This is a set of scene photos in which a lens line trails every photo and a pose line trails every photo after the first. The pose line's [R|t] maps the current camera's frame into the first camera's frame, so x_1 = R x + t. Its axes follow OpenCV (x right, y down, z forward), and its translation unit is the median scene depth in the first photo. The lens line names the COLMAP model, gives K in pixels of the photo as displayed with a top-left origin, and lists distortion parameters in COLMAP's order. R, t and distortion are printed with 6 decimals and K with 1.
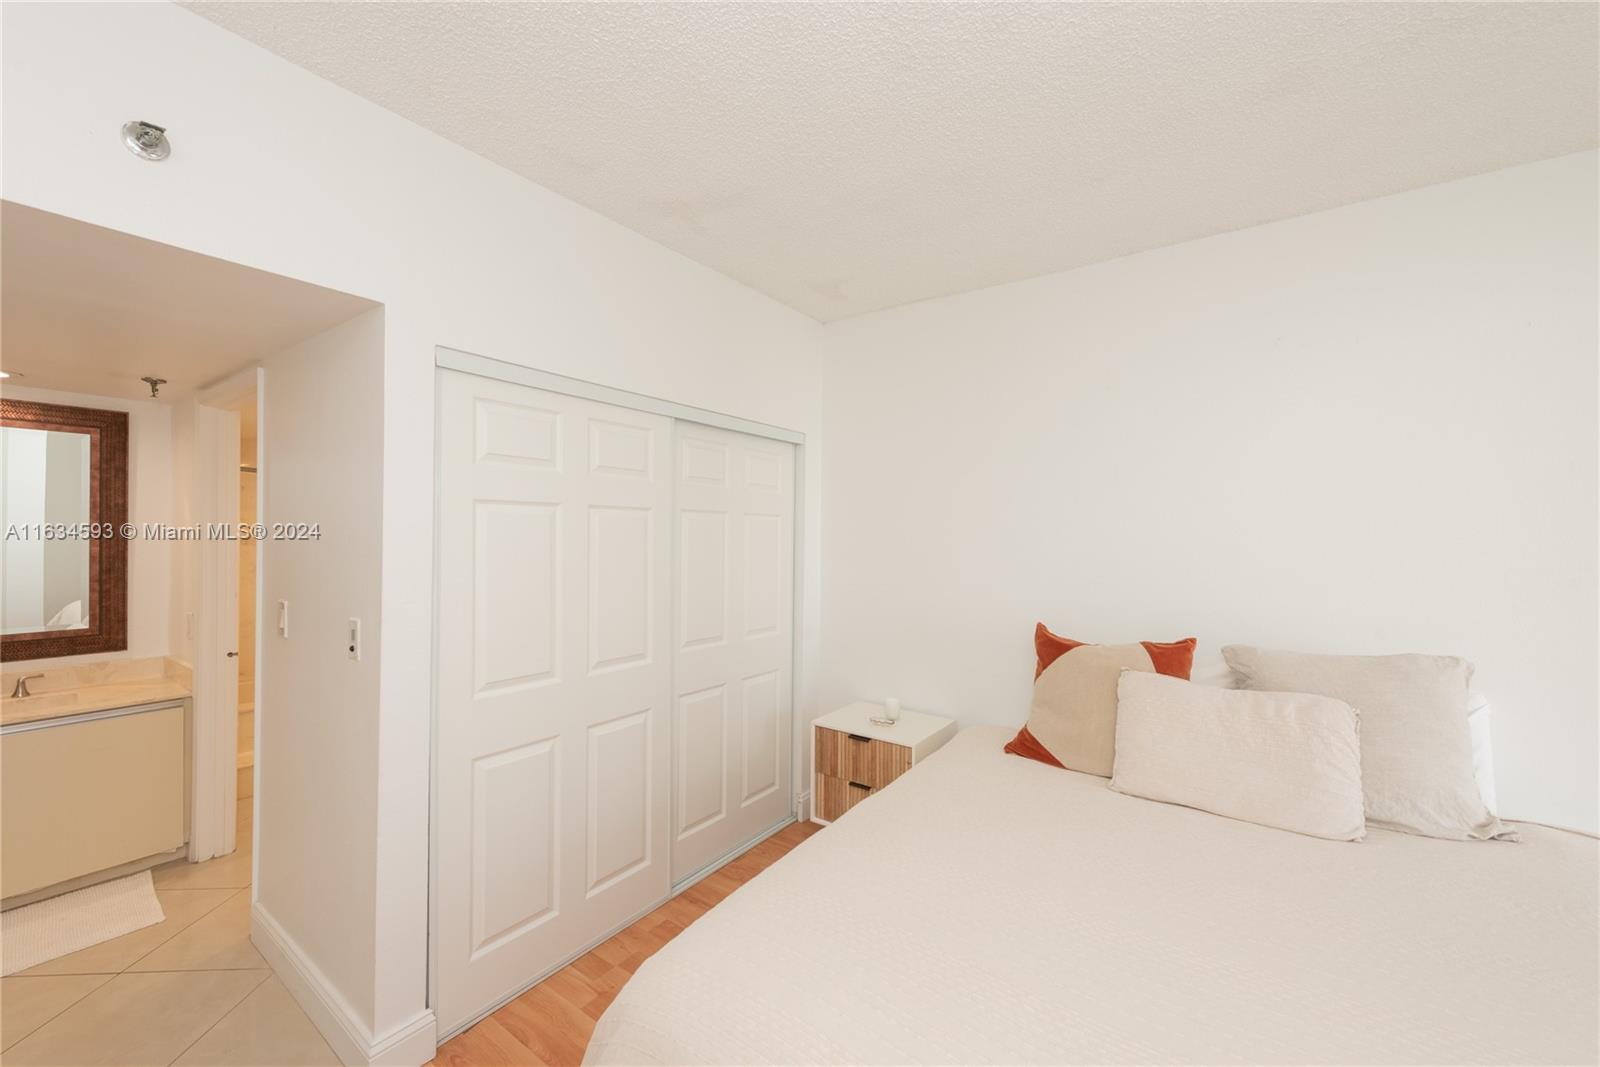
lens RADIAL K [[624.1, 0, 798.1], [0, 624.1, 536.8], [0, 0, 1]] dist [0.017974, -0.005530]
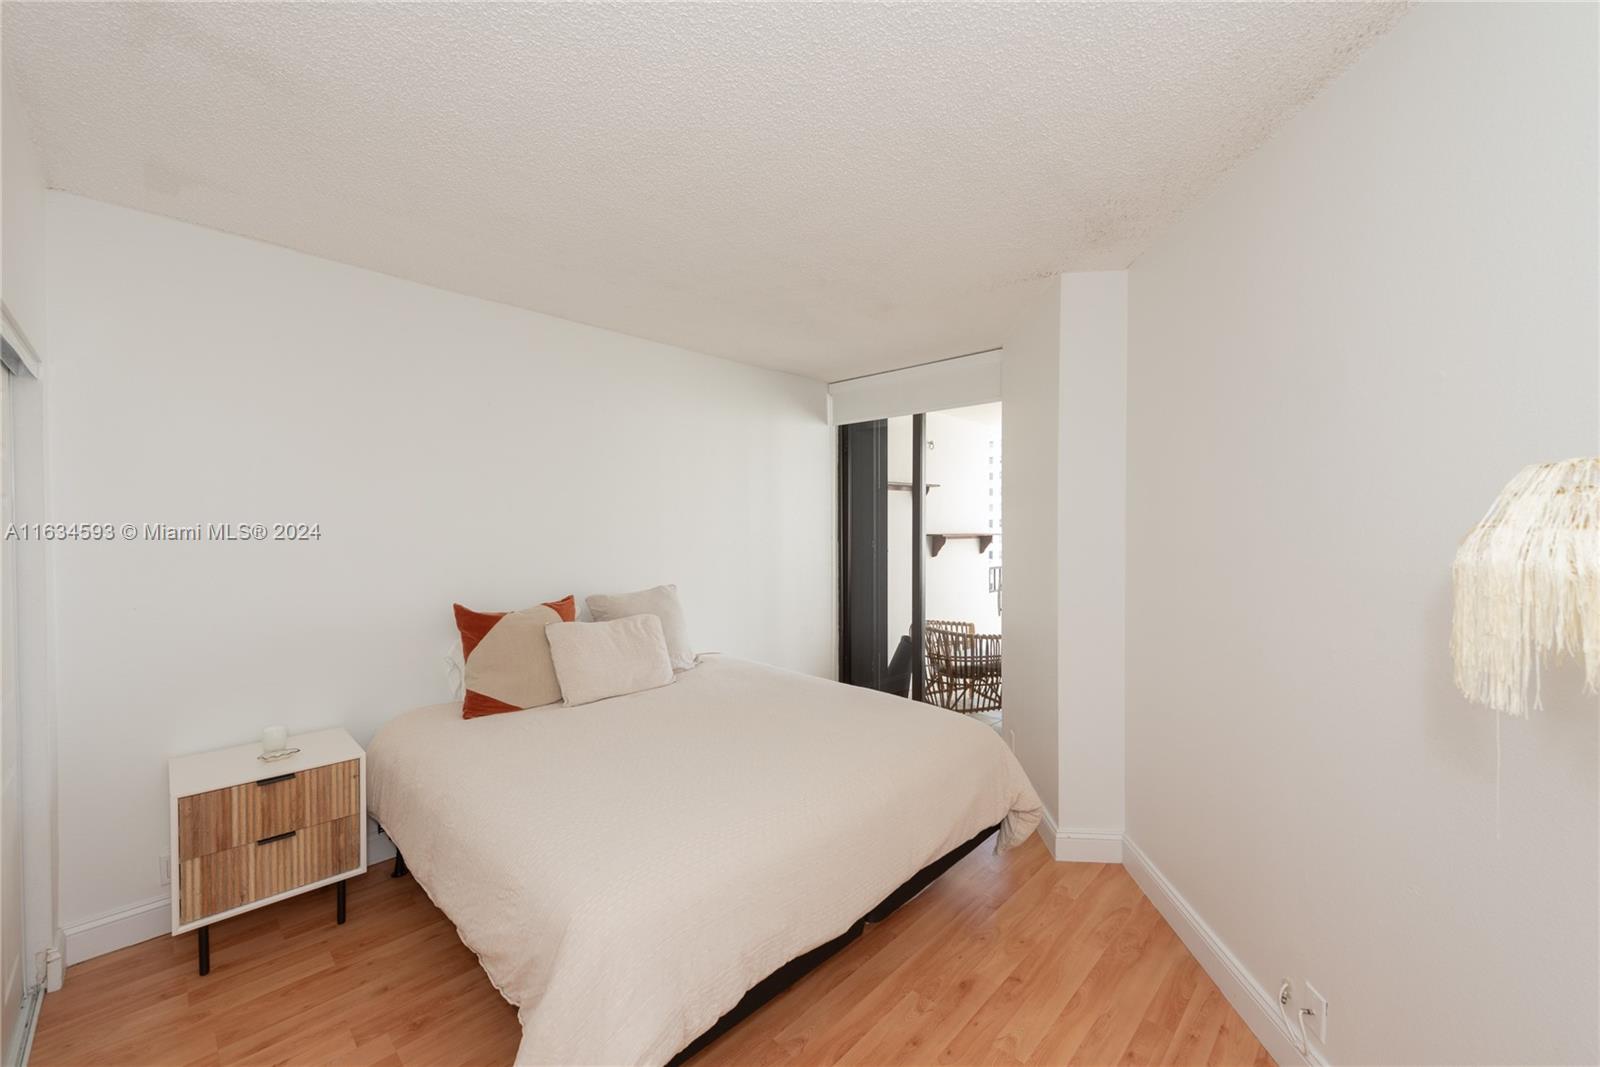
lens RADIAL K [[624.1, 0, 798.1], [0, 624.1, 536.8], [0, 0, 1]] dist [0.017974, -0.005530]
pose [[0.147577, -0.029372, 0.988614, -0.655629], [0.005066, 0.999568, 0.028941, -0.012446], [-0.989038, 0.000738, 0.147662, 0.233321]]
